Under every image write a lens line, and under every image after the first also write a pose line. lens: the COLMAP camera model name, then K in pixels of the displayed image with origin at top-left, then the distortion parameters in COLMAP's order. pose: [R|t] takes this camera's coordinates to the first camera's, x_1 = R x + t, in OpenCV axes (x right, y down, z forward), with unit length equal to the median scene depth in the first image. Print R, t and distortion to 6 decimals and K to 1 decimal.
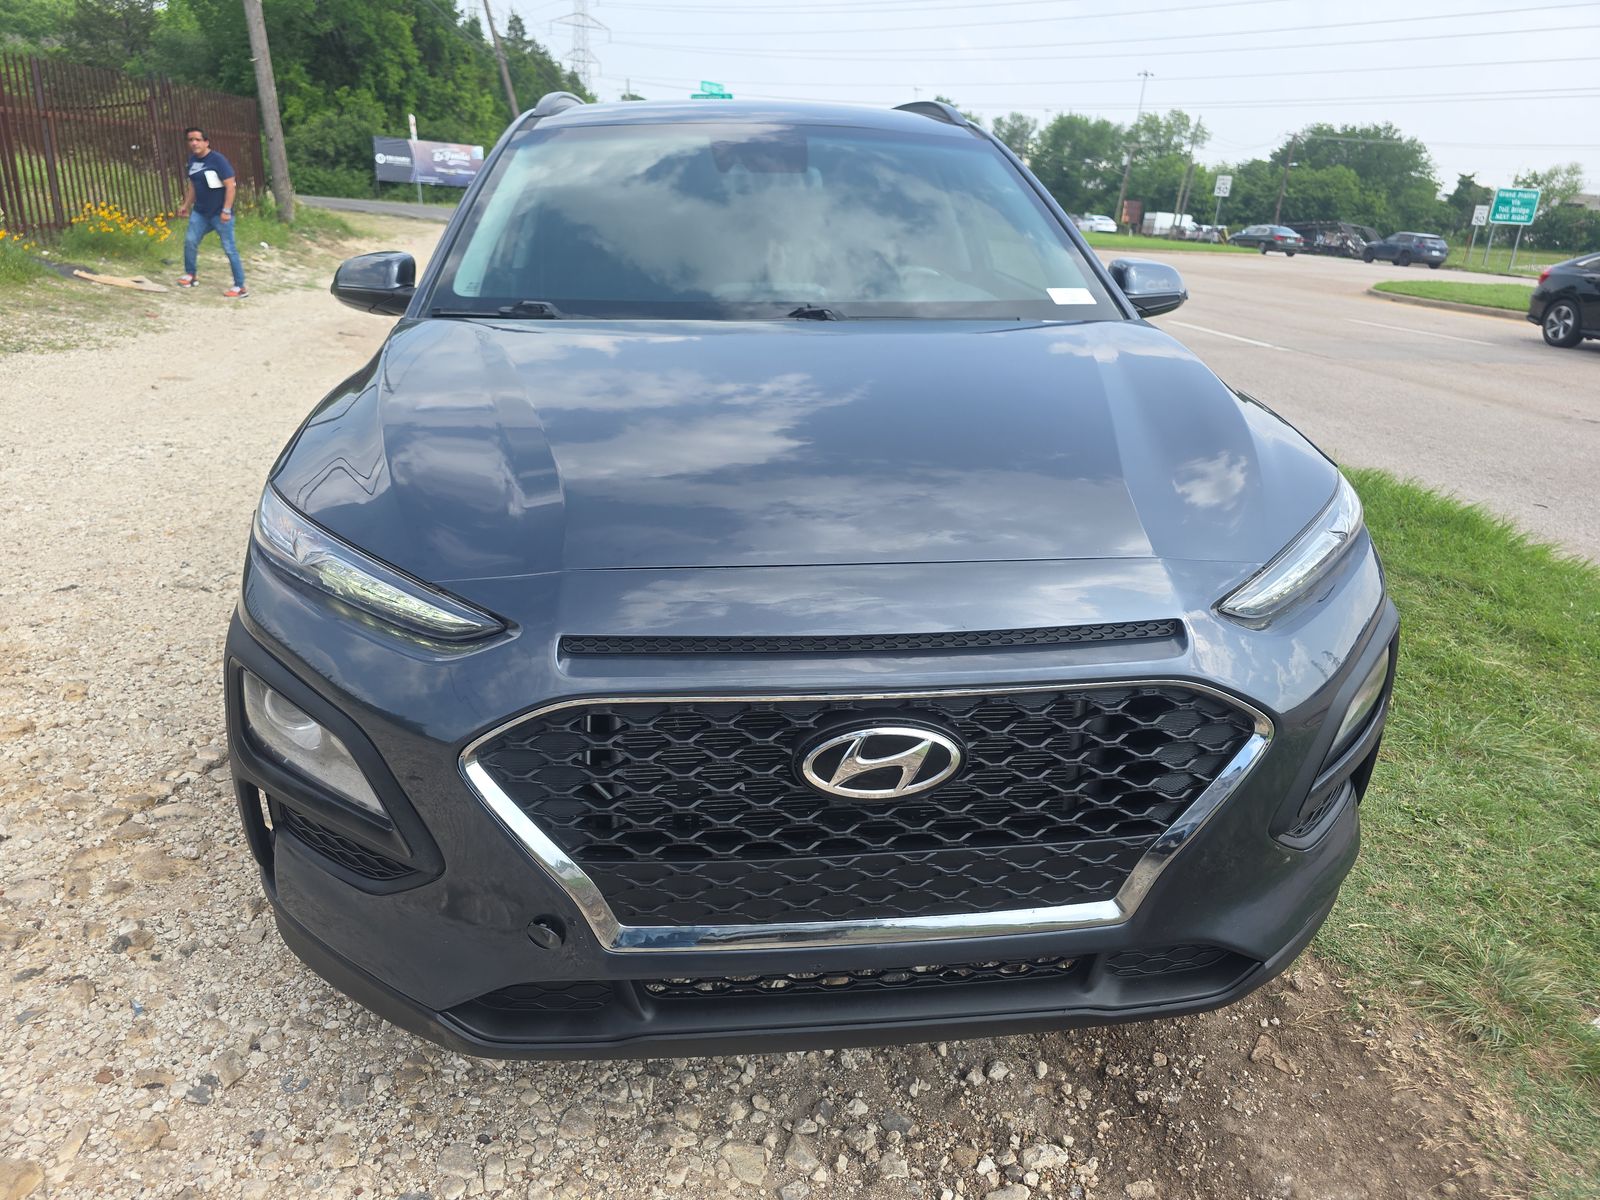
lens RADIAL K [[1062.0, 0, 790.3], [0, 1062.0, 603.0], [0, 0, 1]] dist [0.027246, -0.012140]
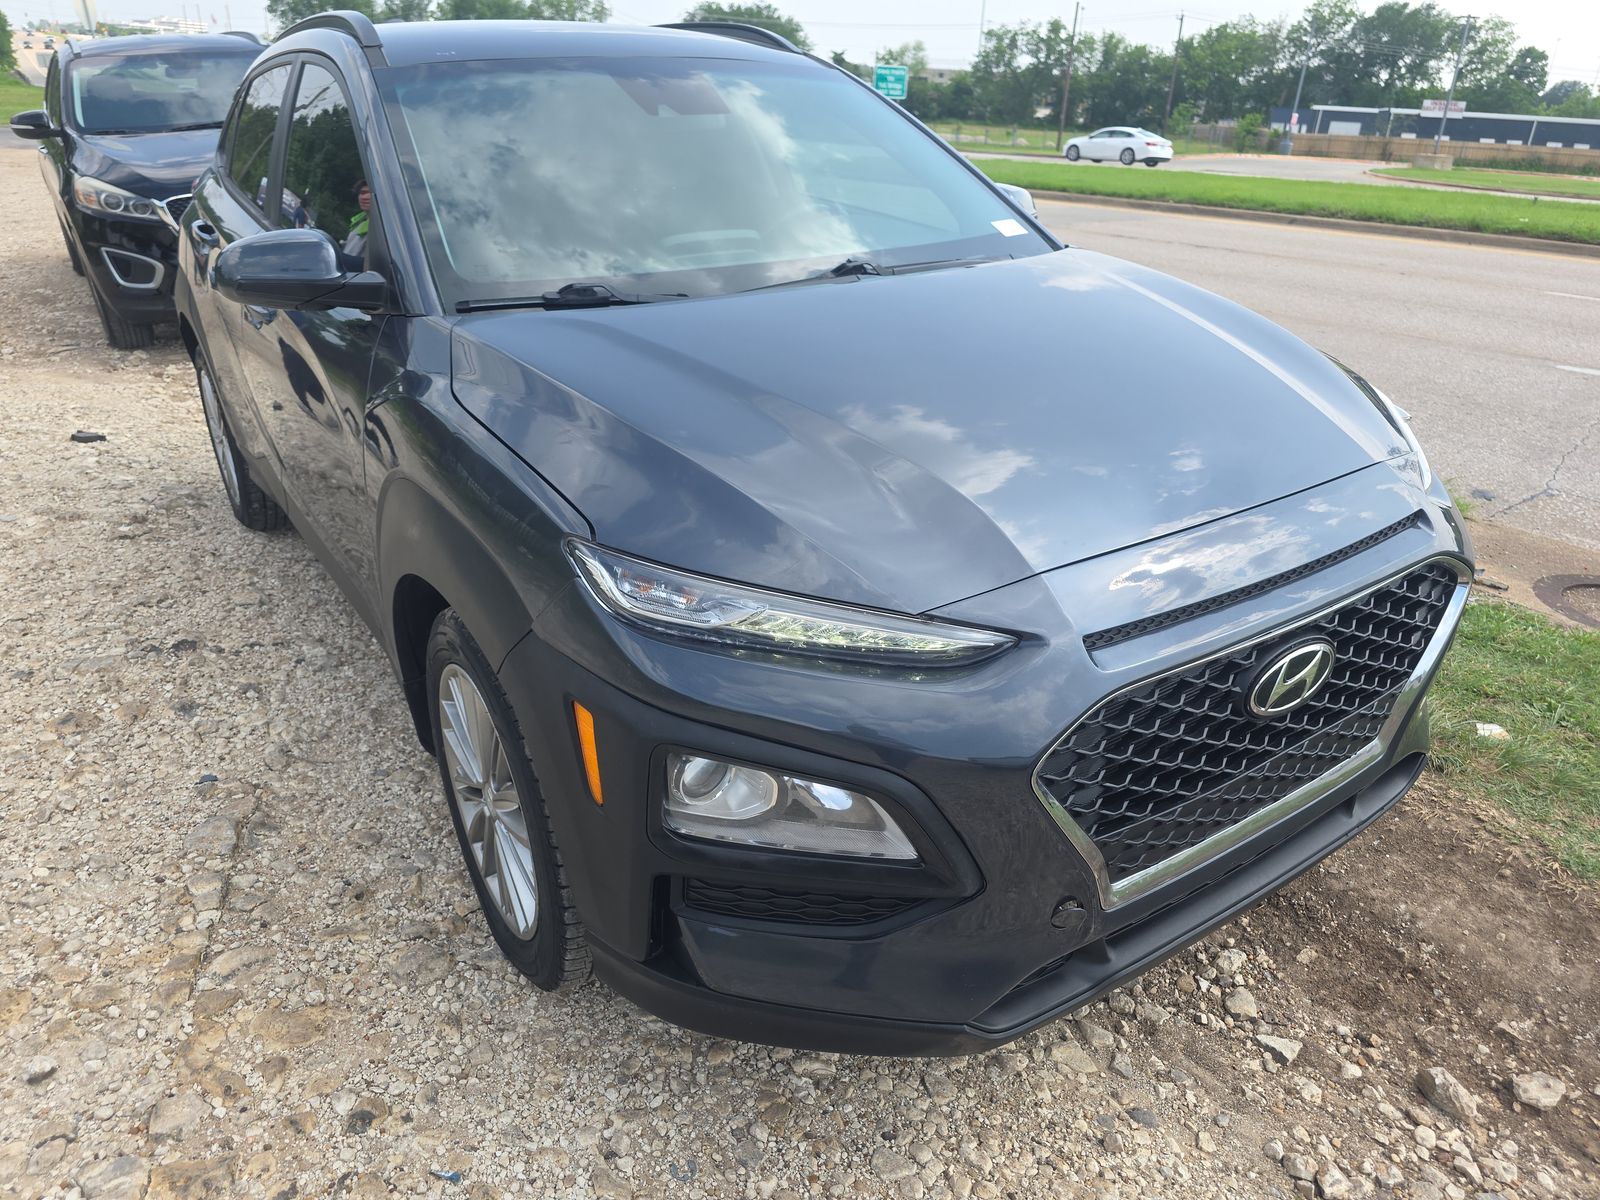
lens RADIAL K [[1062.0, 0, 789.4], [0, 1062.0, 592.1], [0, 0, 1]] dist [0.027246, -0.012140]
pose [[0.885301, -0.214702, 0.412486, -0.640945], [0.178354, 0.975968, 0.125206, -0.139026], [-0.429455, -0.037276, 0.902319, 0.136075]]
